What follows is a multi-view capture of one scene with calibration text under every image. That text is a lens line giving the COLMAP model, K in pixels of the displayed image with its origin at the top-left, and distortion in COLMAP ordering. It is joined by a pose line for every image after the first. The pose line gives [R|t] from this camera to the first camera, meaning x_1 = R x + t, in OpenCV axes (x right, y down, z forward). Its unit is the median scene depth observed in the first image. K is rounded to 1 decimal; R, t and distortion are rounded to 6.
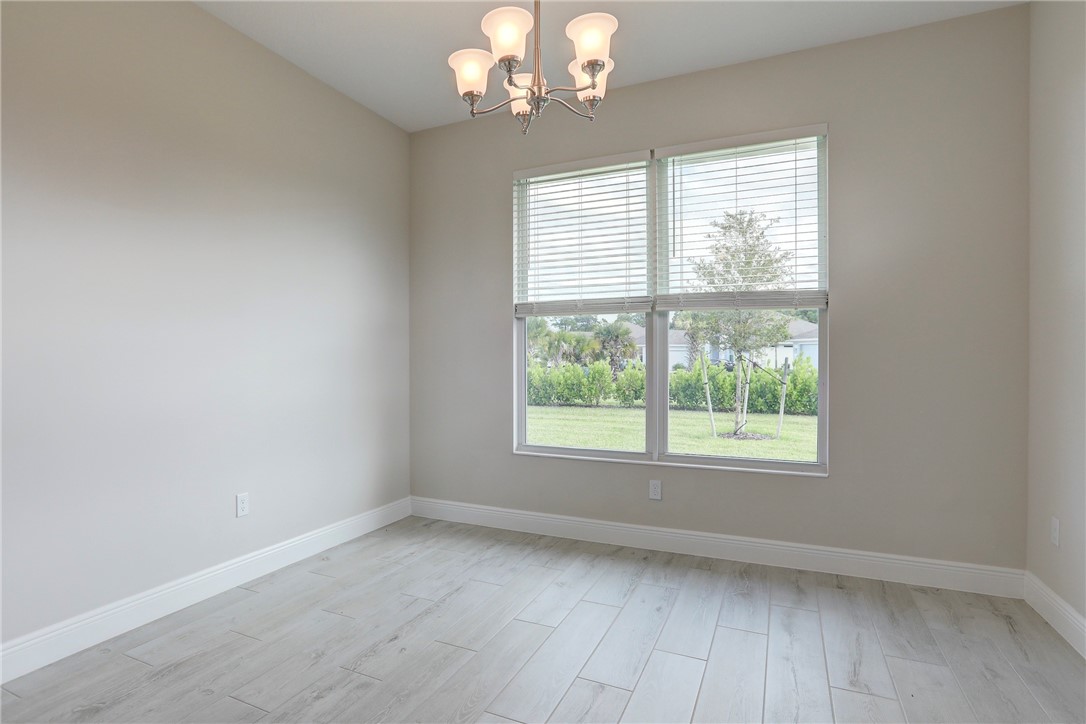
lens RADIAL K [[543.9, 0, 537.4], [0, 543.9, 358.6], [0, 0, 1]] dist [-0.014323, -0.000874]
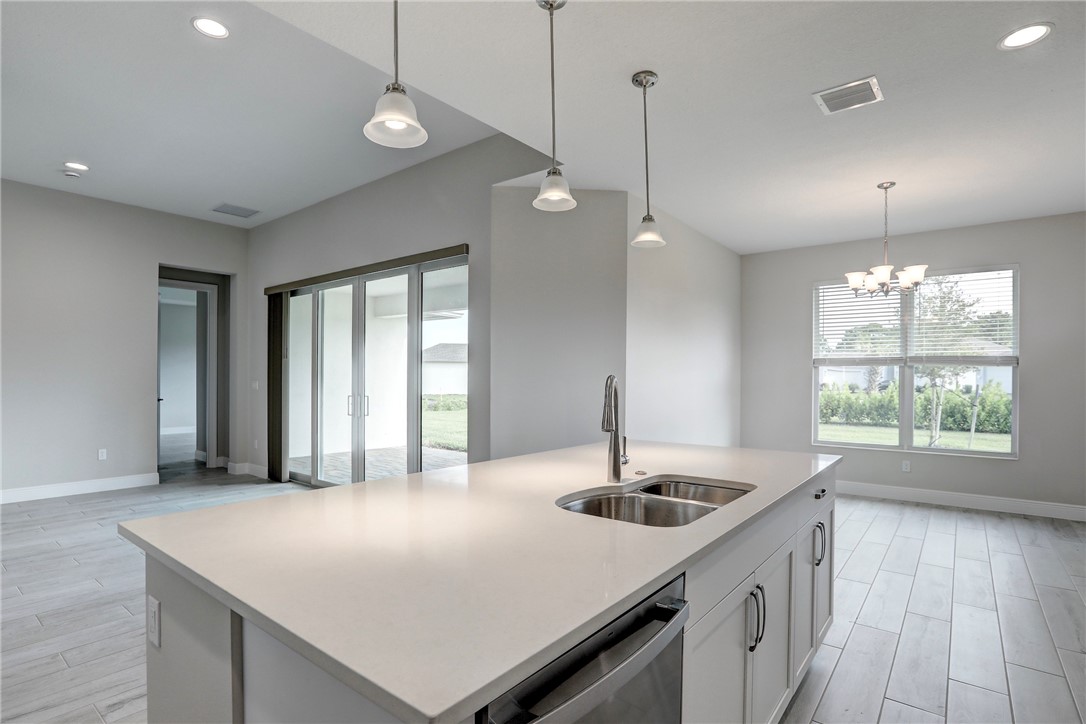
lens RADIAL K [[532.6, 0, 552.3], [0, 532.6, 372.1], [0, 0, 1]] dist [-0.028192, 0.002876]
pose [[0.972953, 0.003767, -0.230970, -0.179561], [-0.004798, 0.999981, -0.003902, -0.018754], [0.230951, 0.004905, 0.972953, -0.328619]]
